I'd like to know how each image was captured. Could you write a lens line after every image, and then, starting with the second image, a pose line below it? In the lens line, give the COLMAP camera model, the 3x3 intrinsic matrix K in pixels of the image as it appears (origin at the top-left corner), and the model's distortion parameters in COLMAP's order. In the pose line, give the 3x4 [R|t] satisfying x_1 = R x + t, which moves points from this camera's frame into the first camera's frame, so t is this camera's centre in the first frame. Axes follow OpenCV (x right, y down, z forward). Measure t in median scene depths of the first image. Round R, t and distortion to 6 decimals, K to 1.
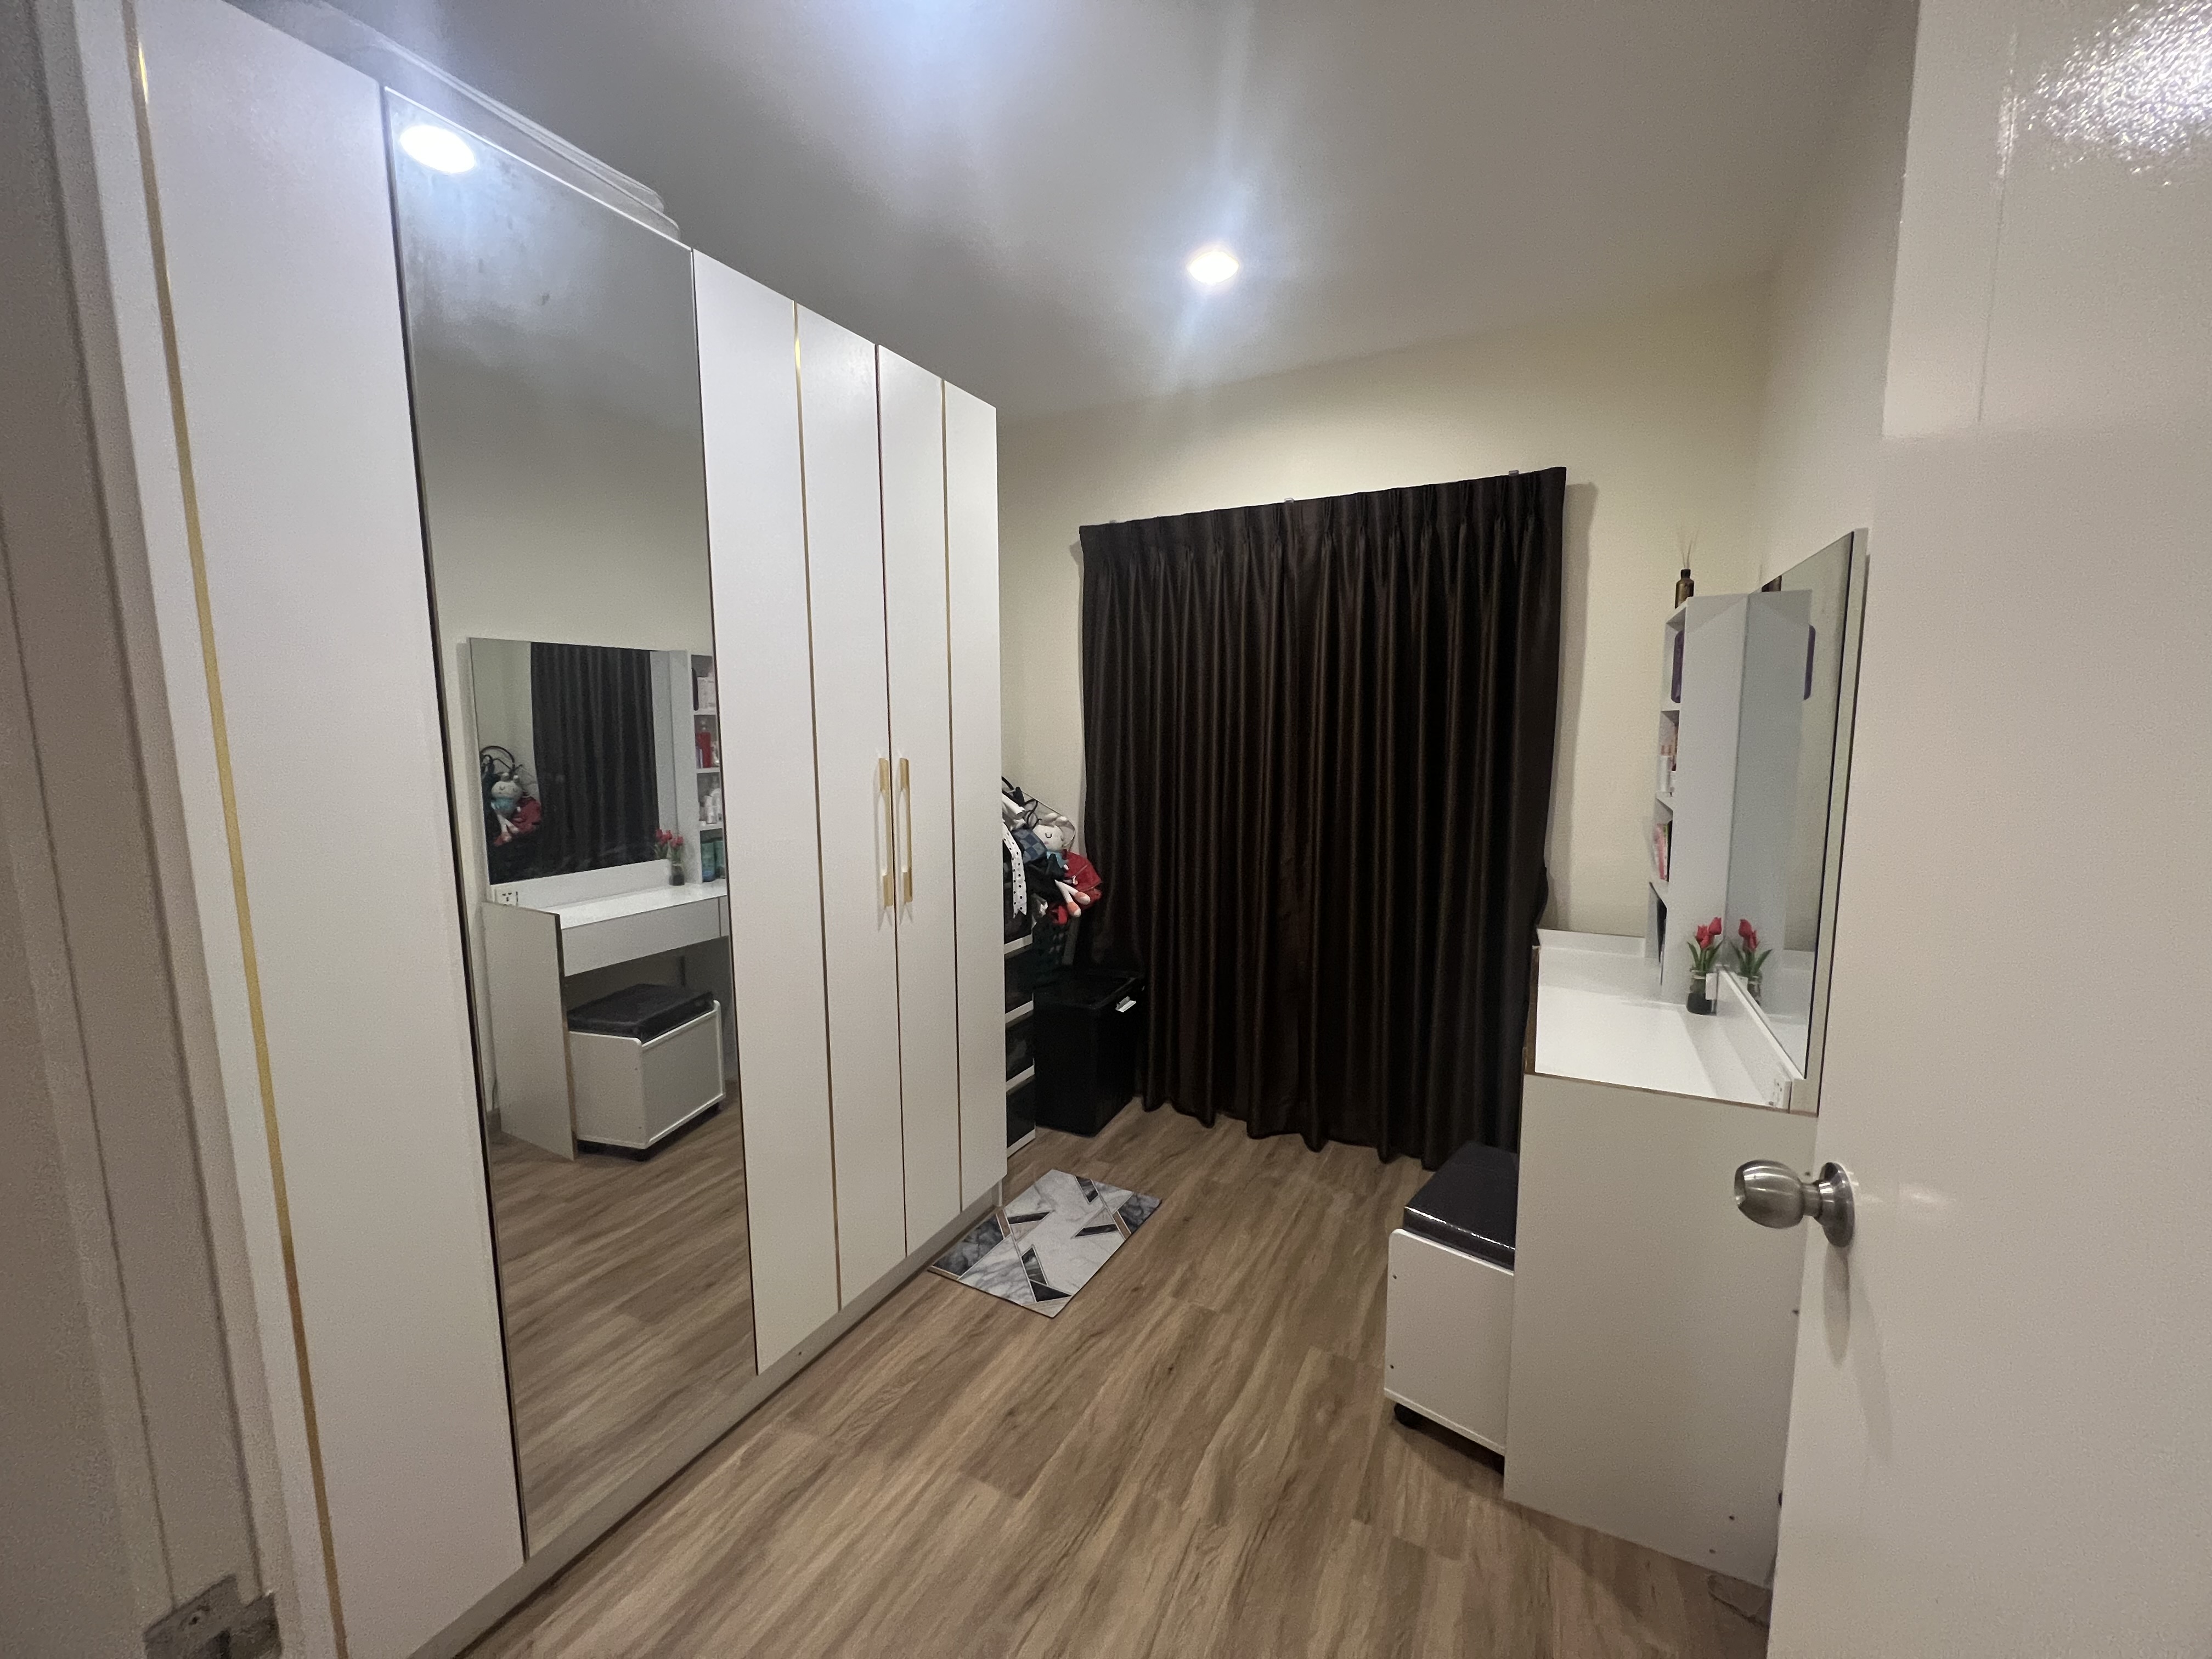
lens RADIAL K [[890.3, 0, 1098.6], [0, 890.3, 827.2], [0, 0, 1]] dist [-0.015097, -0.000292]
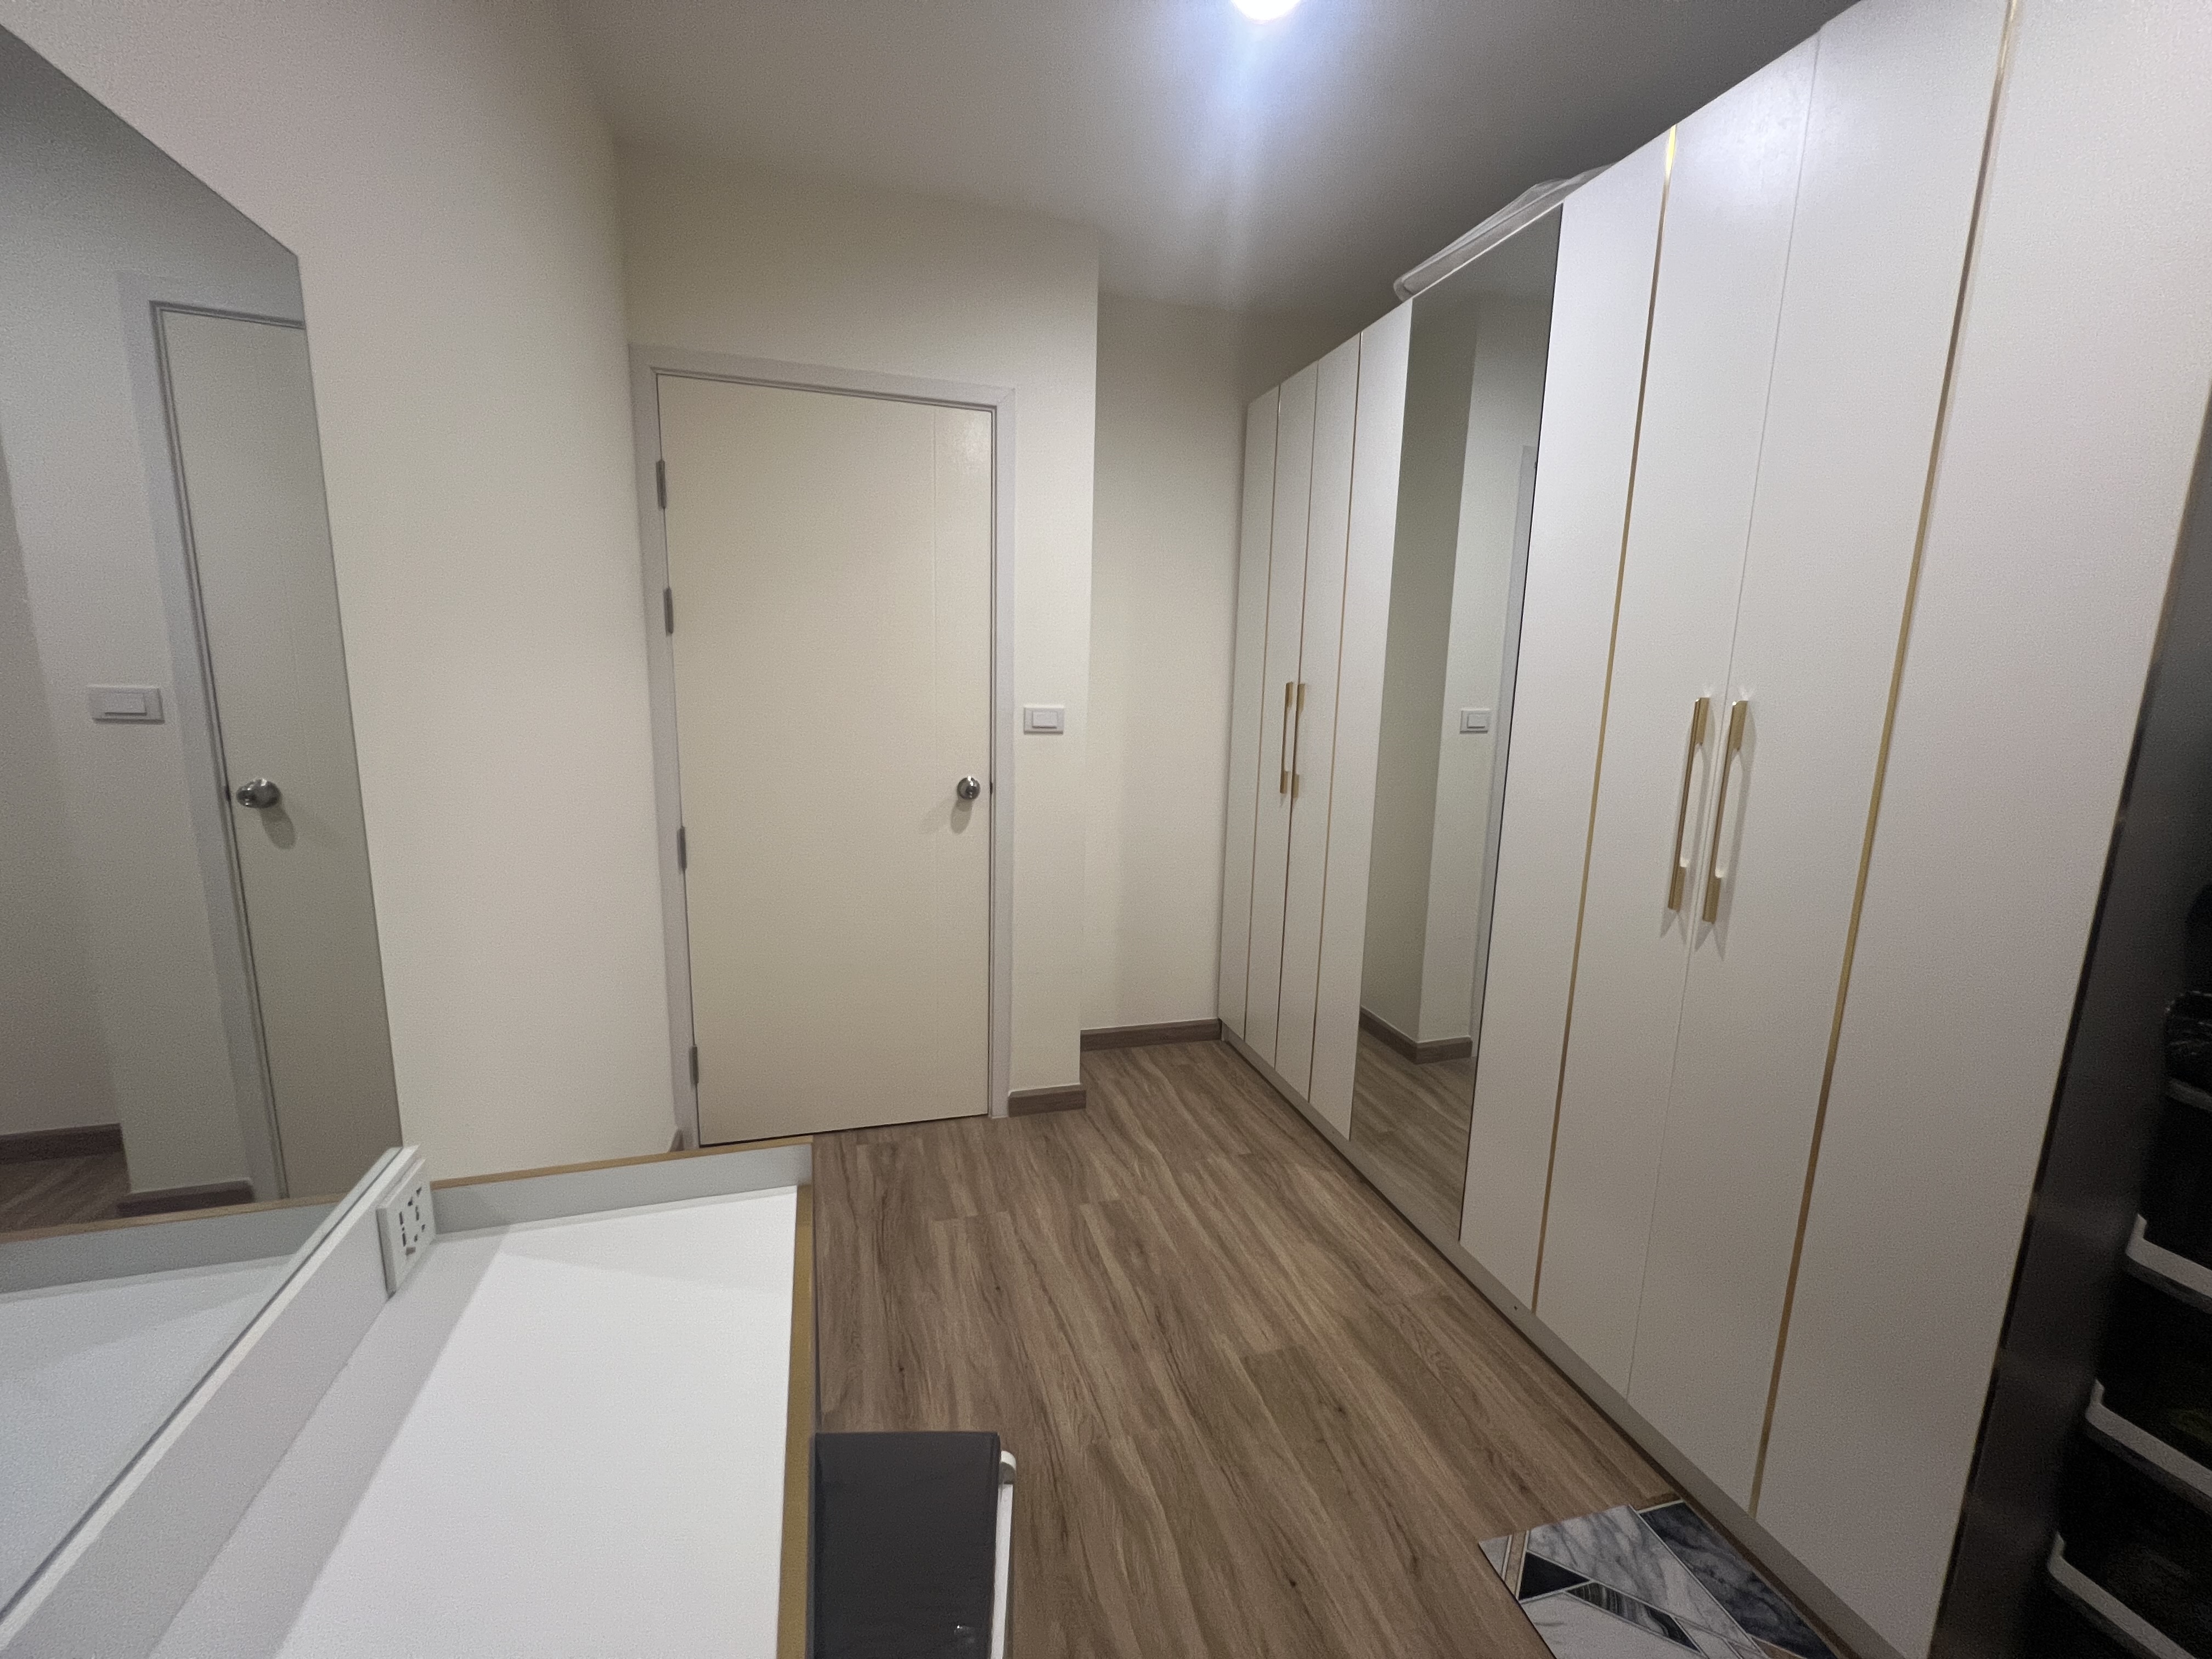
lens RADIAL K [[892.1, 0, 1100.7], [0, 892.1, 832.0], [0, 0, 1]] dist [-0.002188, -0.000090]
pose [[-0.724708, 0.109636, -0.680278, 0.668342], [-0.099928, 0.960102, 0.261188, -0.127241], [0.681771, 0.257264, -0.684838, 1.370149]]
